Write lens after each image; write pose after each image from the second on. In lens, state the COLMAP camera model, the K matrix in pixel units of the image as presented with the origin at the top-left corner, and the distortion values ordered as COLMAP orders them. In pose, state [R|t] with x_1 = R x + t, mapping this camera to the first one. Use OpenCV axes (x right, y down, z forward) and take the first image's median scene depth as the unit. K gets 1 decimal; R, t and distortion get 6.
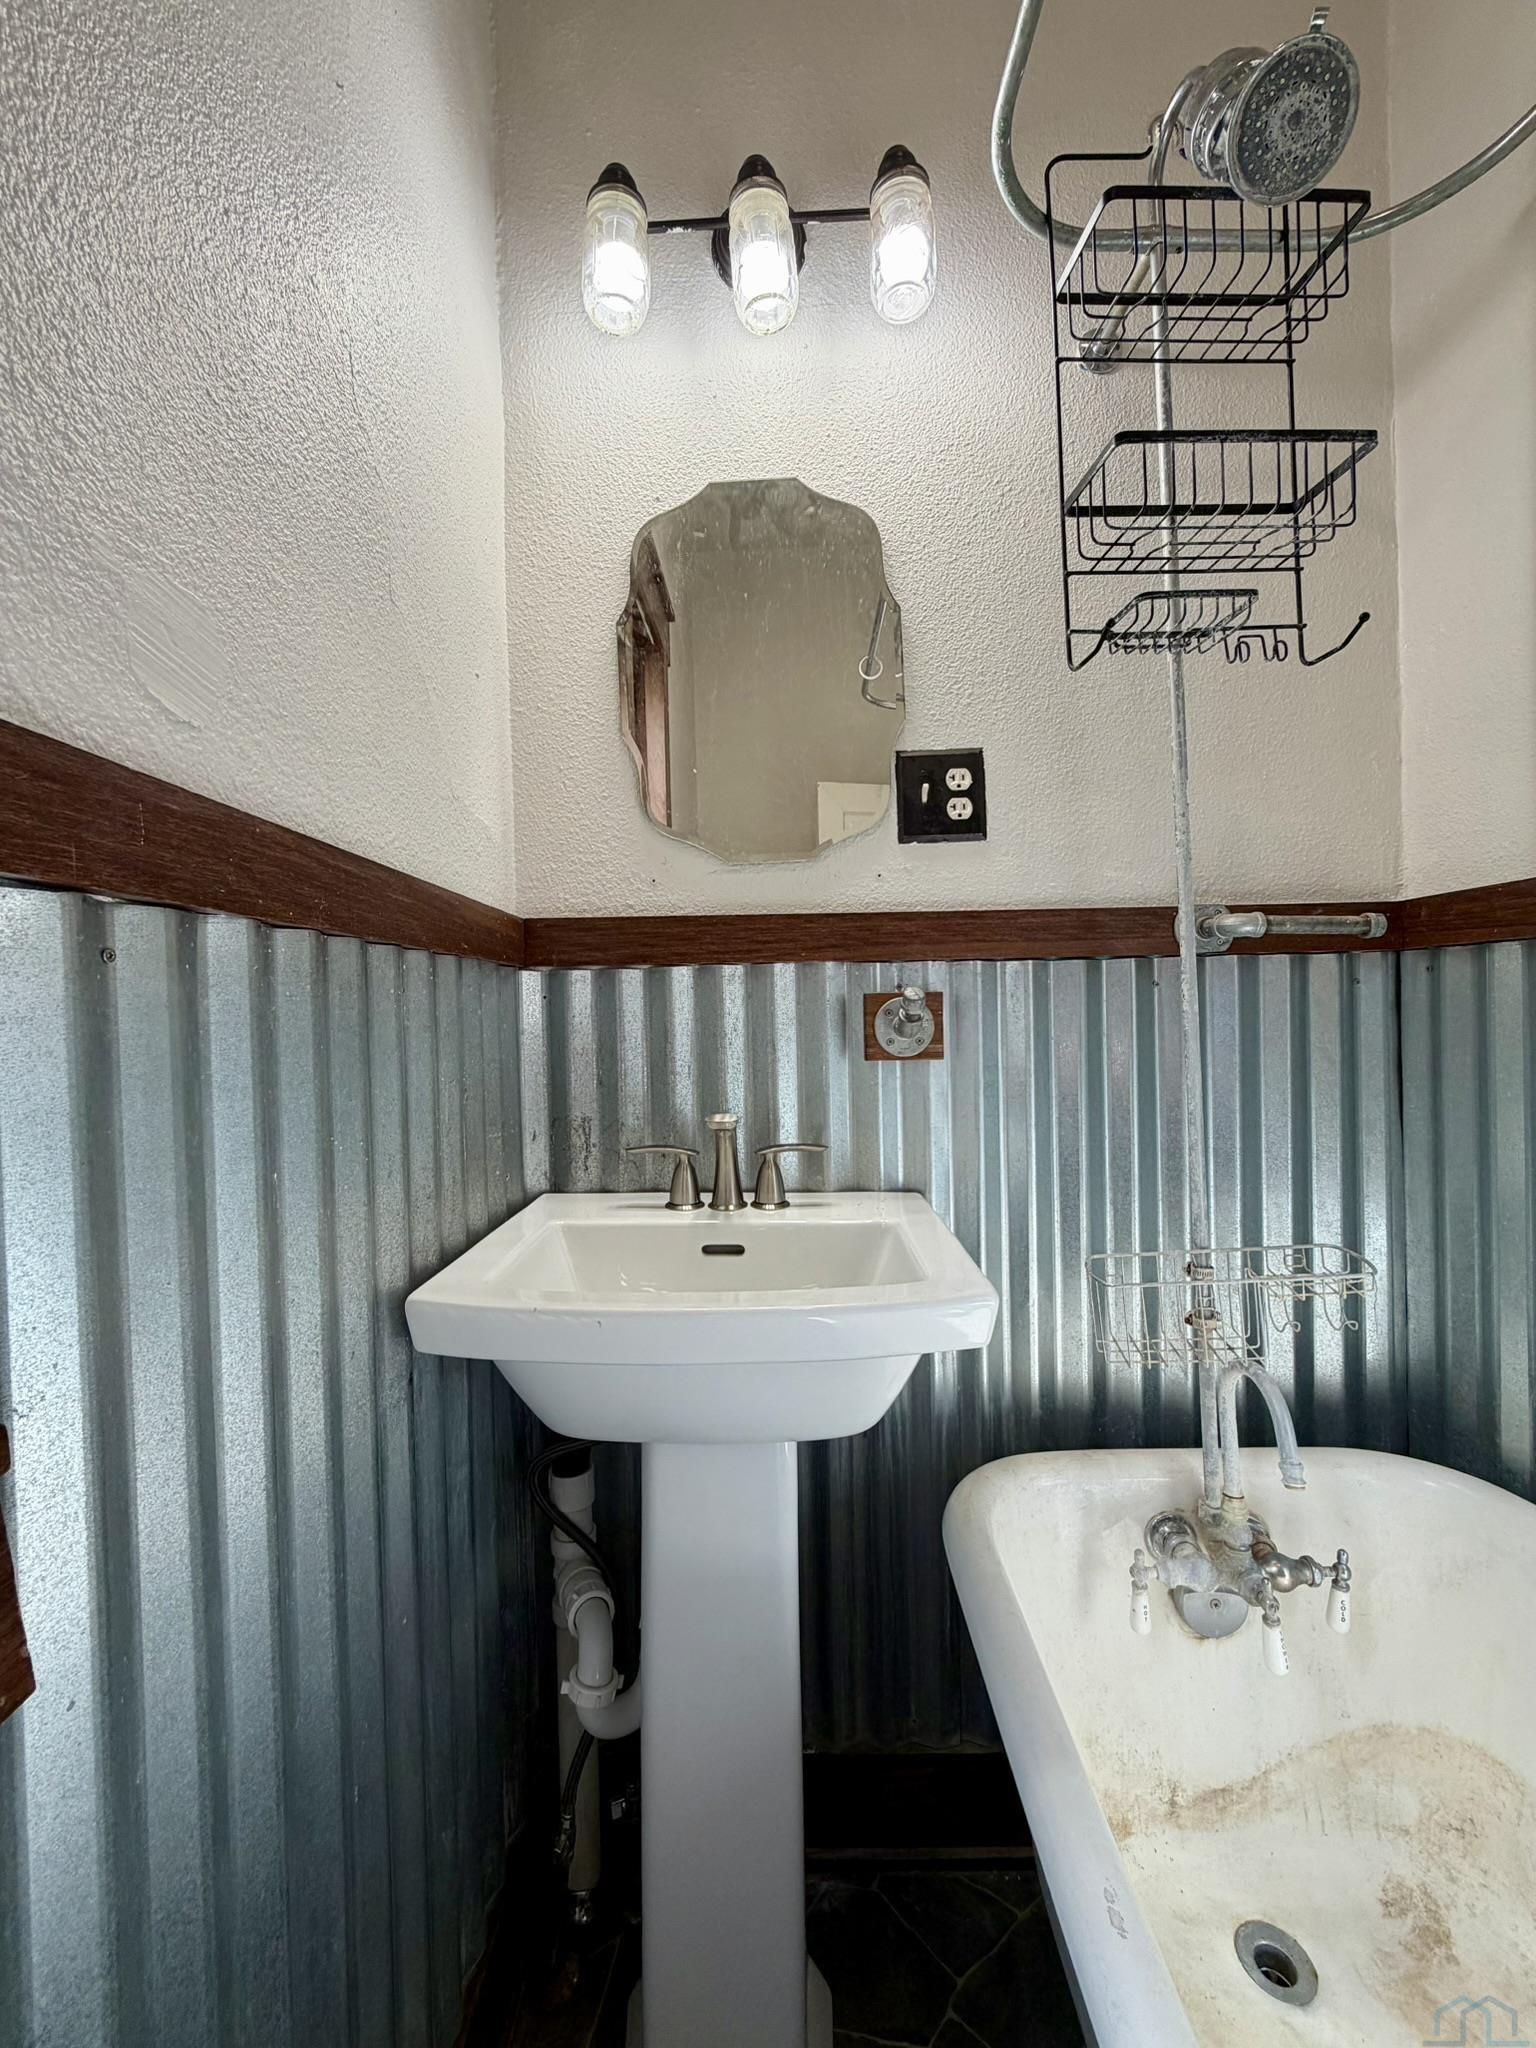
lens RADIAL K [[818.2, 0, 768.0], [0, 818.2, 1024.0], [0, 0, 1]] dist [0.005587, -0.000339]
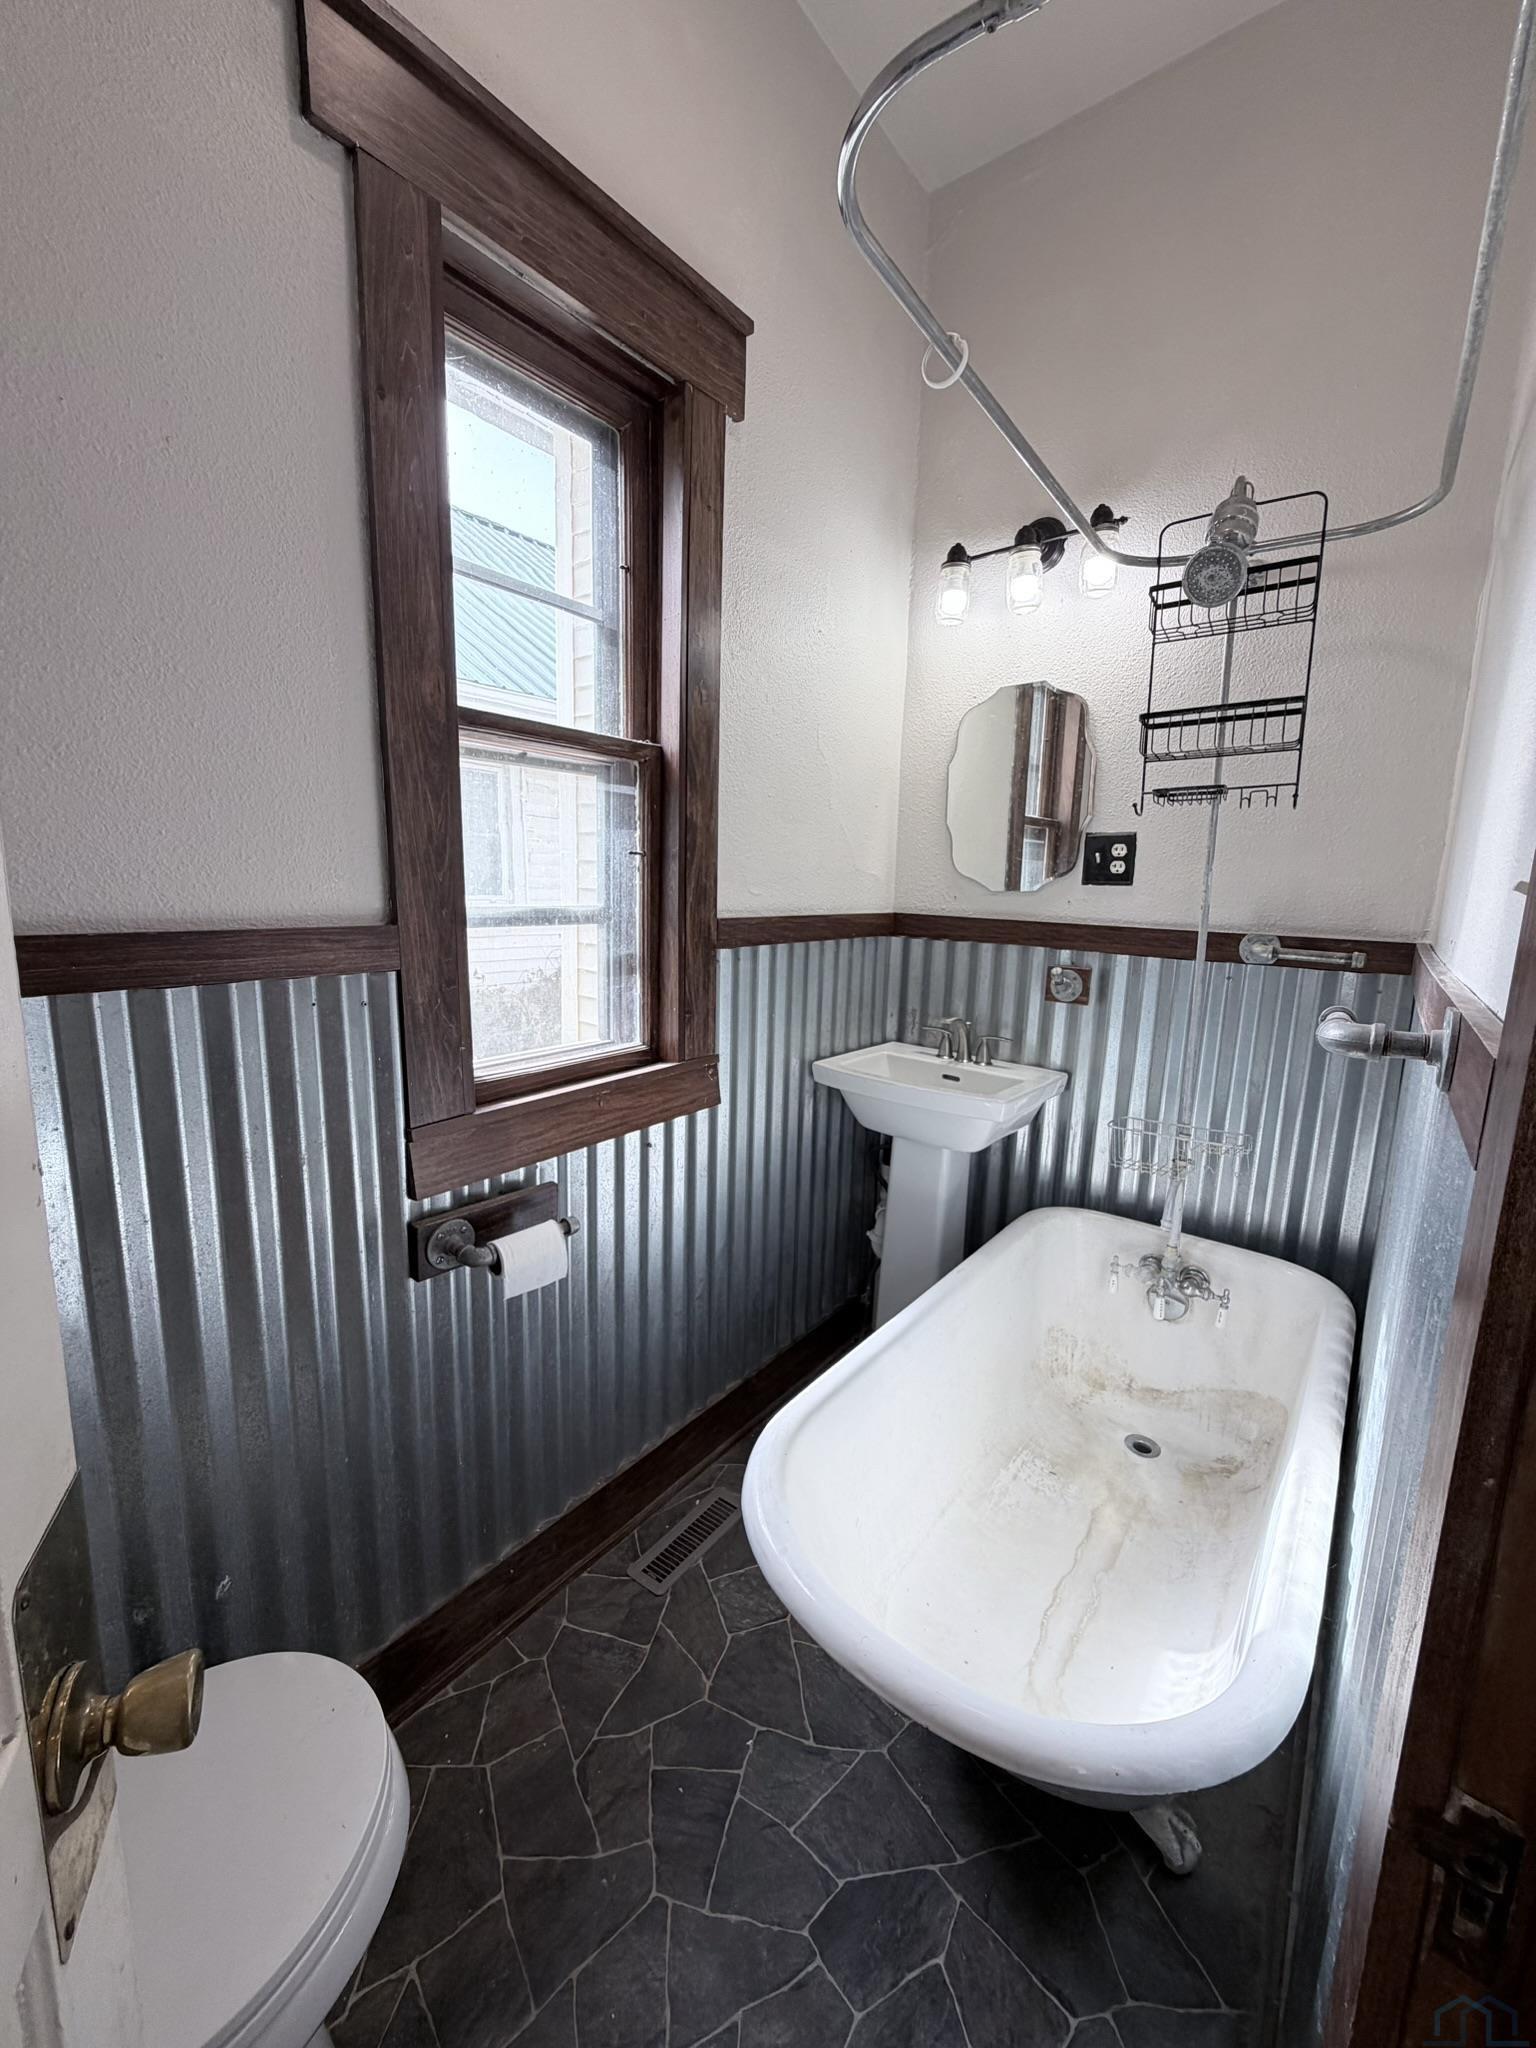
lens RADIAL K [[818.2, 0, 768.0], [0, 818.2, 1024.0], [0, 0, 1]] dist [0.005587, -0.000339]
pose [[0.789466, 0.151611, -0.594775, 0.789821], [-0.056918, 0.982921, 0.175003, -0.208935], [0.611150, -0.104305, 0.784612, -0.949100]]
